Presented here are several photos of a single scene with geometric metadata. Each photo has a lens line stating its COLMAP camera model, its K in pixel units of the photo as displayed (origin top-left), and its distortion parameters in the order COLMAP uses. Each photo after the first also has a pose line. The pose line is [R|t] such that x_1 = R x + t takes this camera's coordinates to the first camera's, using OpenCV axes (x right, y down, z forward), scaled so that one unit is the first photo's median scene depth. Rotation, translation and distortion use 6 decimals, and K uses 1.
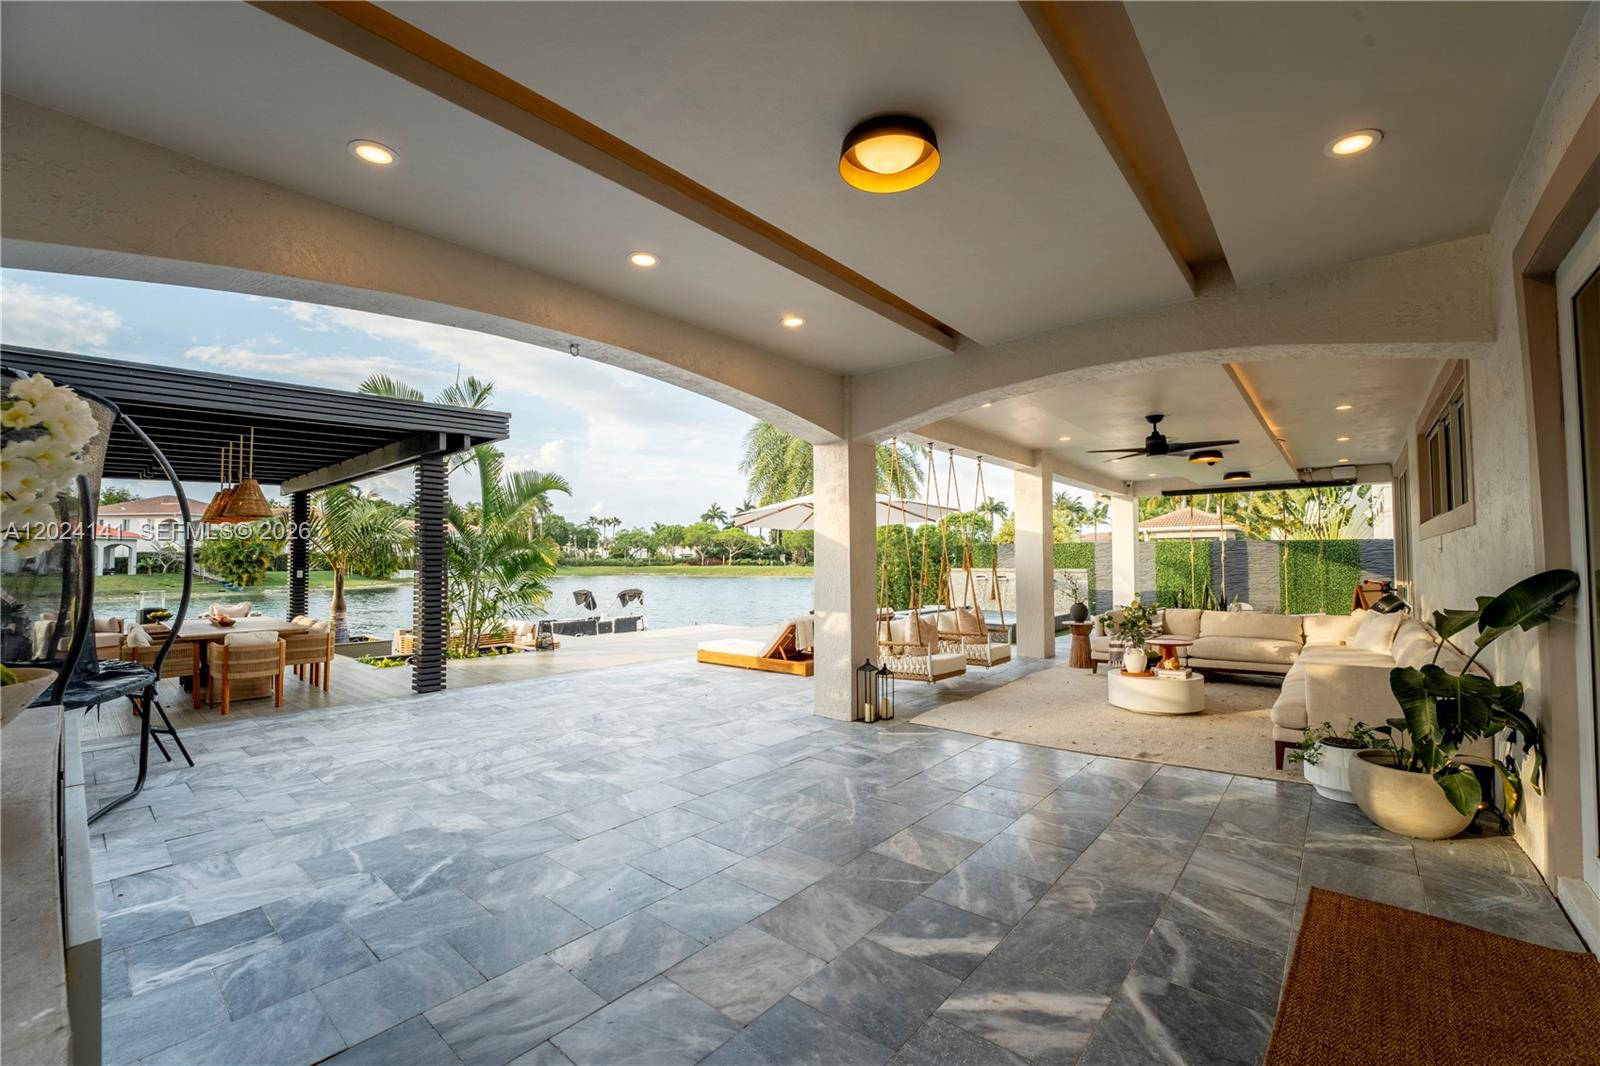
lens RADIAL K [[654.1, 0, 797.0], [0, 654.1, 530.8], [0, 0, 1]] dist [-0.026866, 0.003971]
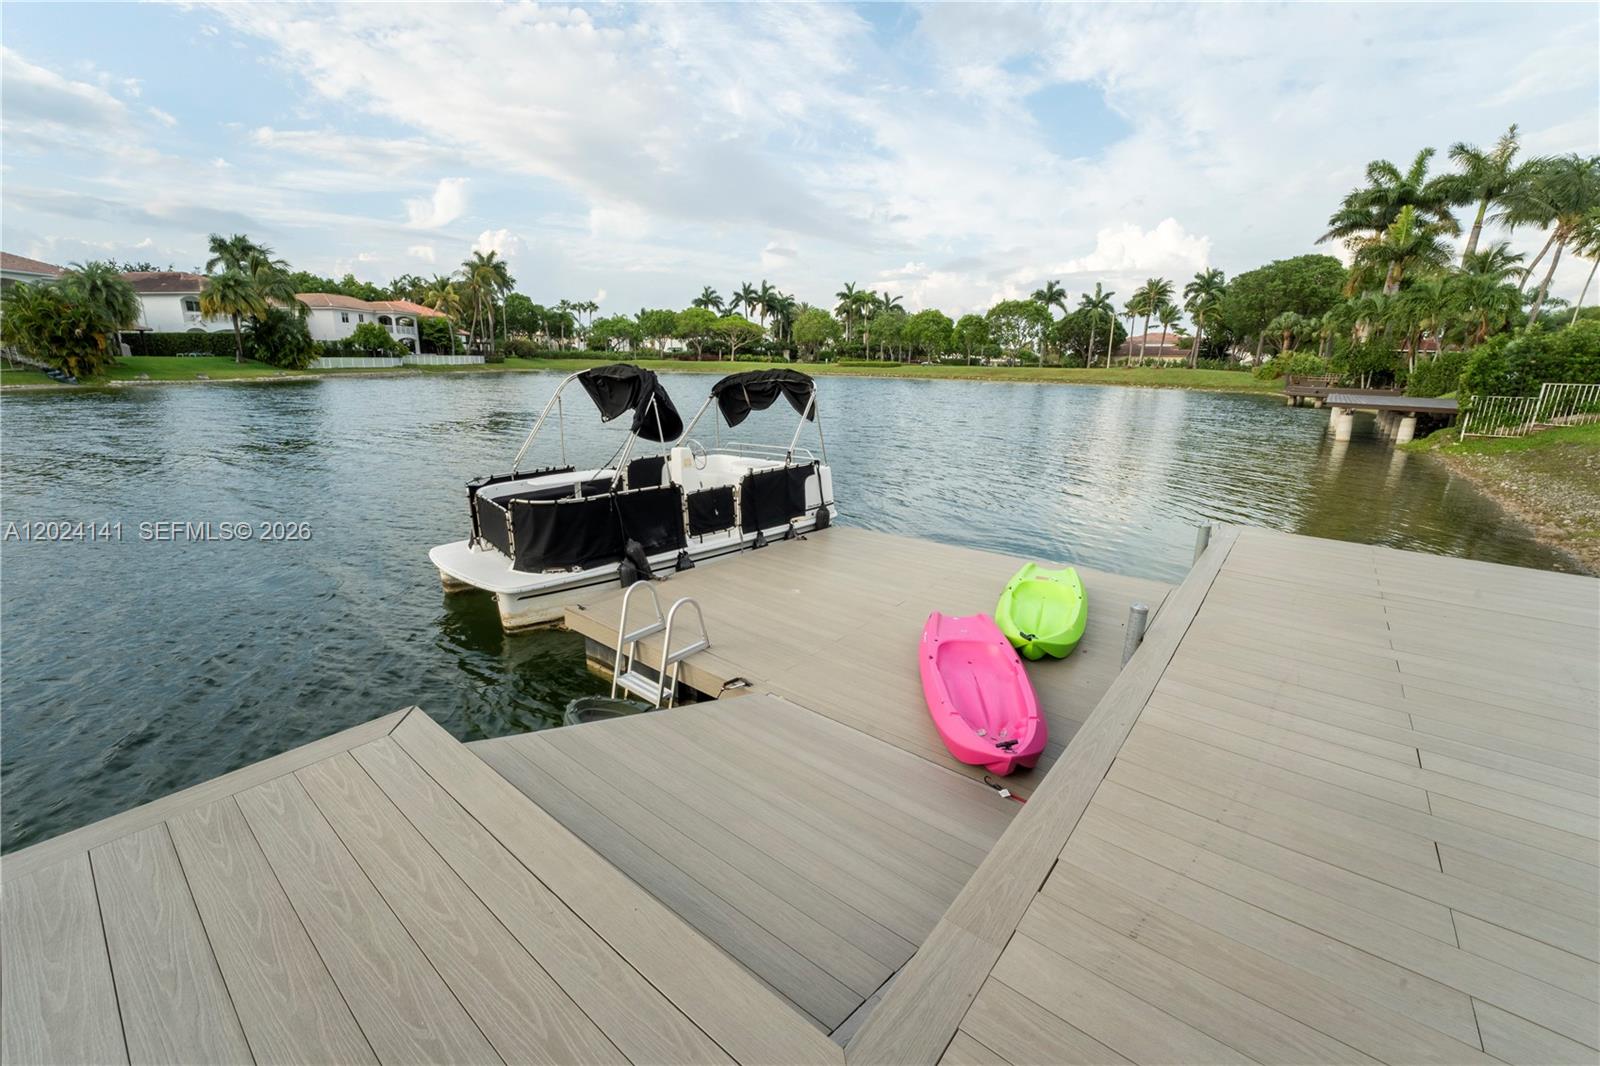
lens RADIAL K [[654.1, 0, 799.2], [0, 654.1, 527.4], [0, 0, 1]] dist [-0.026866, 0.003971]
pose [[0.999262, 0.011826, 0.036557, -0.038278], [-0.021941, 0.956693, 0.290272, 0.010306], [-0.031541, -0.290860, 0.956246, 0.103207]]
